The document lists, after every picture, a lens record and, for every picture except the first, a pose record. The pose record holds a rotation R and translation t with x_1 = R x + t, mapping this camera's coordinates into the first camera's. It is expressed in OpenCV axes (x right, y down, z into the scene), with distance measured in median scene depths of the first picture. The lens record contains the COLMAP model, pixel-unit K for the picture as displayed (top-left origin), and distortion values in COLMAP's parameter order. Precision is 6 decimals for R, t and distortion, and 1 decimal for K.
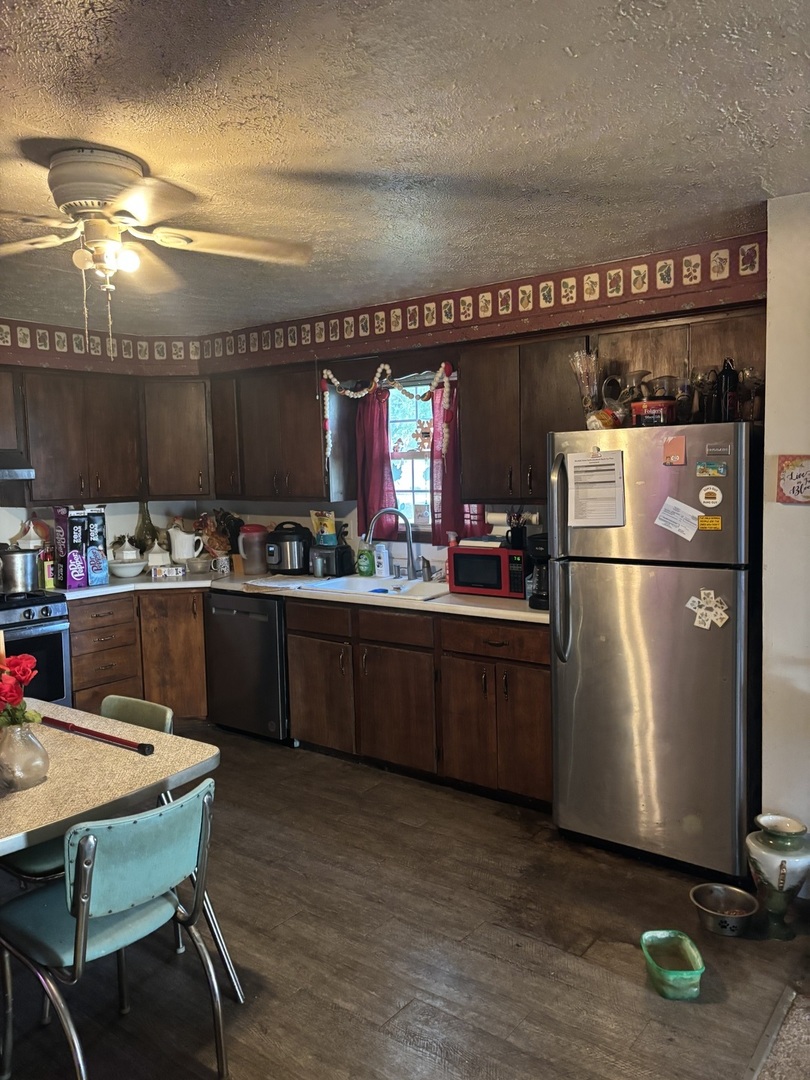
lens RADIAL K [[804.6, 0, 420.9], [0, 804.6, 533.4], [0, 0, 1]] dist [0.036562, -0.047863]
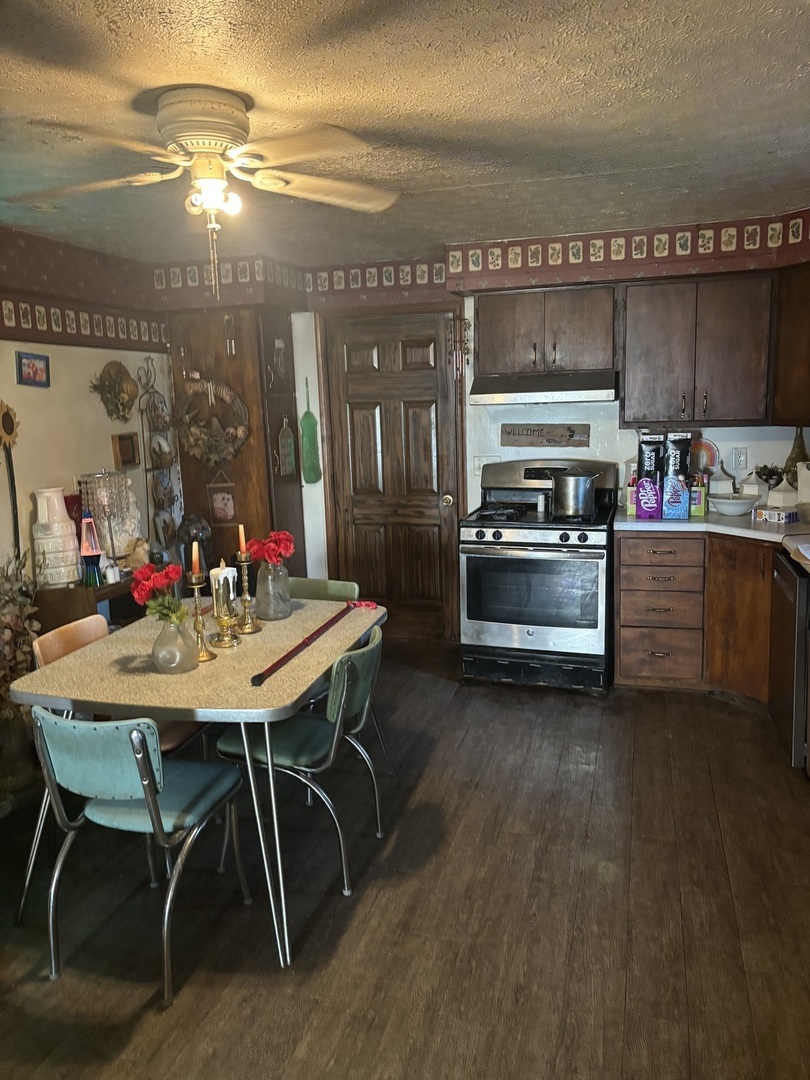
lens RADIAL K [[804.6, 0, 420.9], [0, 804.6, 533.4], [0, 0, 1]] dist [0.036562, -0.047863]
pose [[0.362673, 0.153386, -0.919207, 0.333381], [-0.052637, 0.988159, 0.144124, -0.035953], [0.930429, -0.003885, 0.366452, 0.422017]]
